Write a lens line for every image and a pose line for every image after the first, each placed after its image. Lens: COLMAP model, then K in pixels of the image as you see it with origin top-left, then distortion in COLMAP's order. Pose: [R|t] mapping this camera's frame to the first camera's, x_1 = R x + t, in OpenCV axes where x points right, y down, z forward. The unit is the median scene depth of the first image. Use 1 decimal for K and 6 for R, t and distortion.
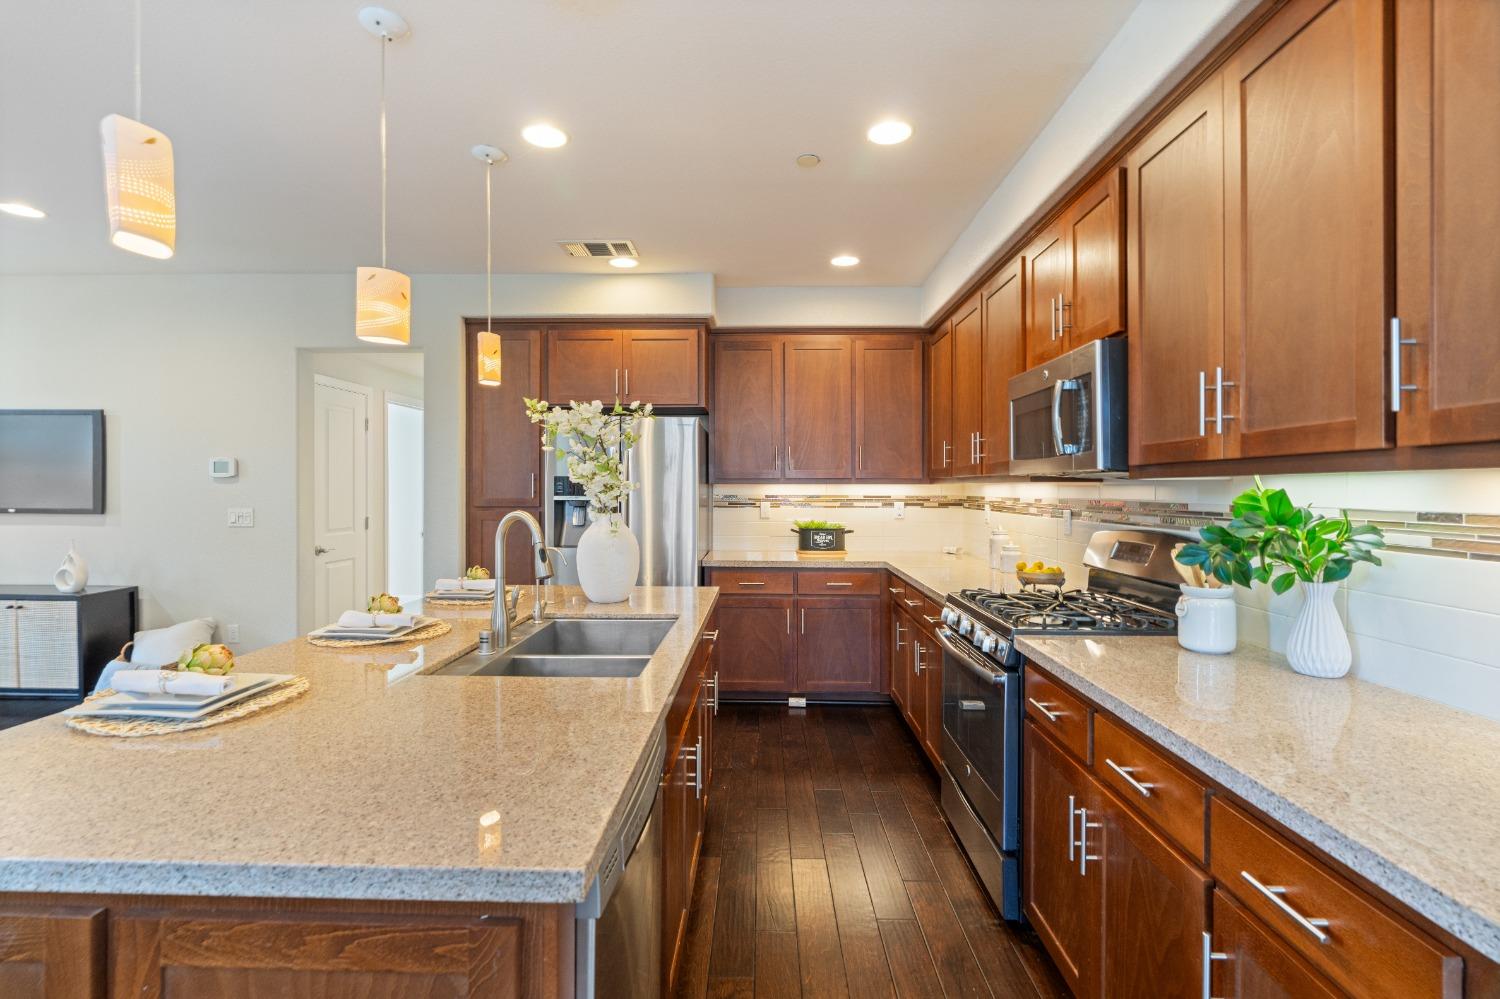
lens RADIAL K [[685.9, 0, 749.5], [0, 685.9, 490.1], [0, 0, 1]] dist [-0.005407, 0.001280]
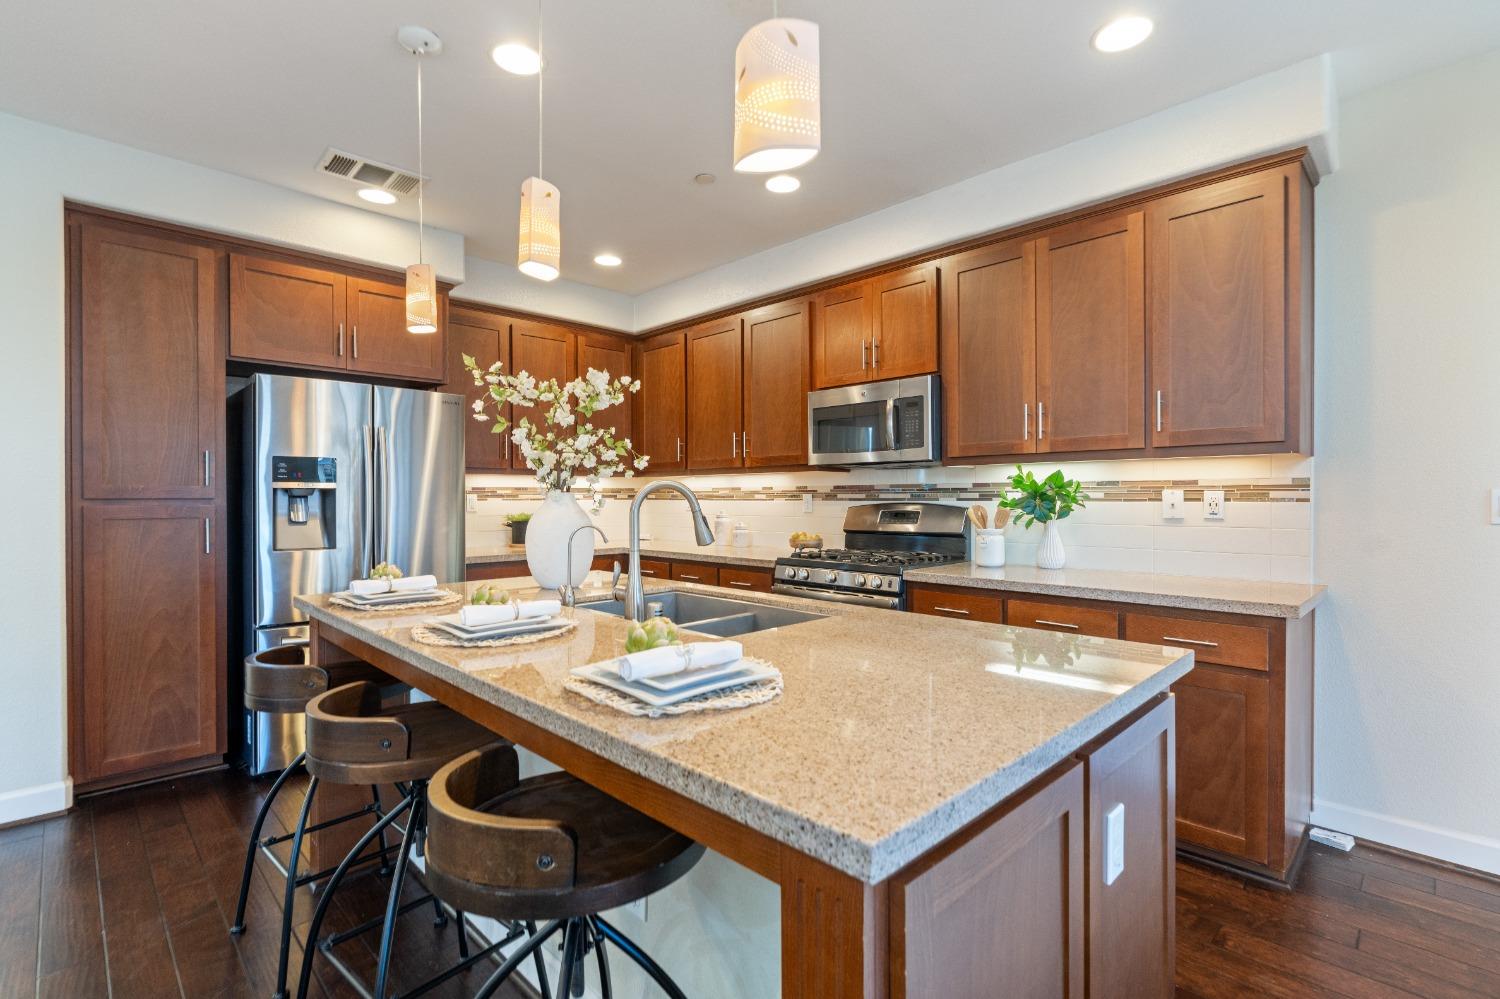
lens RADIAL K [[685.9, 0, 751.1], [0, 685.9, 501.0], [0, 0, 1]] dist [-0.005407, 0.001280]
pose [[0.694031, -0.007769, 0.719904, -0.436914], [0.004644, 0.999969, 0.006315, 0.025719], [-0.719931, -0.001039, 0.694045, 0.108028]]
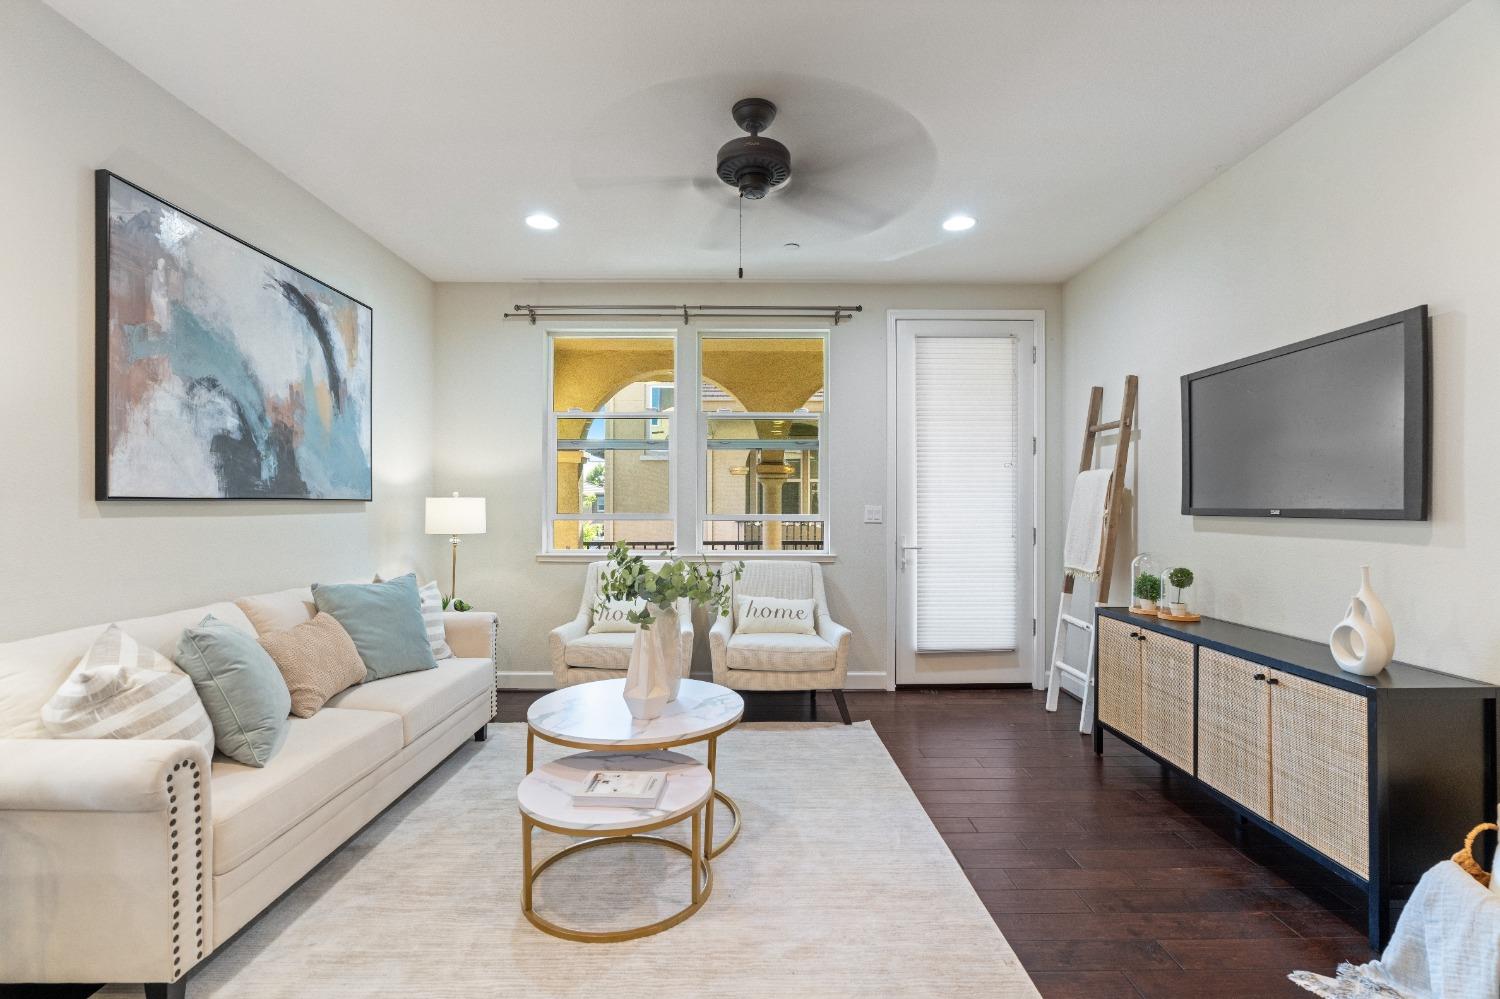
lens RADIAL K [[685.9, 0, 743.8], [0, 685.9, 508.1], [0, 0, 1]] dist [-0.005407, 0.001280]
pose [[0.017320, -0.003241, -0.999845, -0.491713], [-0.004973, 0.999982, -0.003328, 0.031014], [0.999838, 0.005030, 0.017304, 0.531175]]
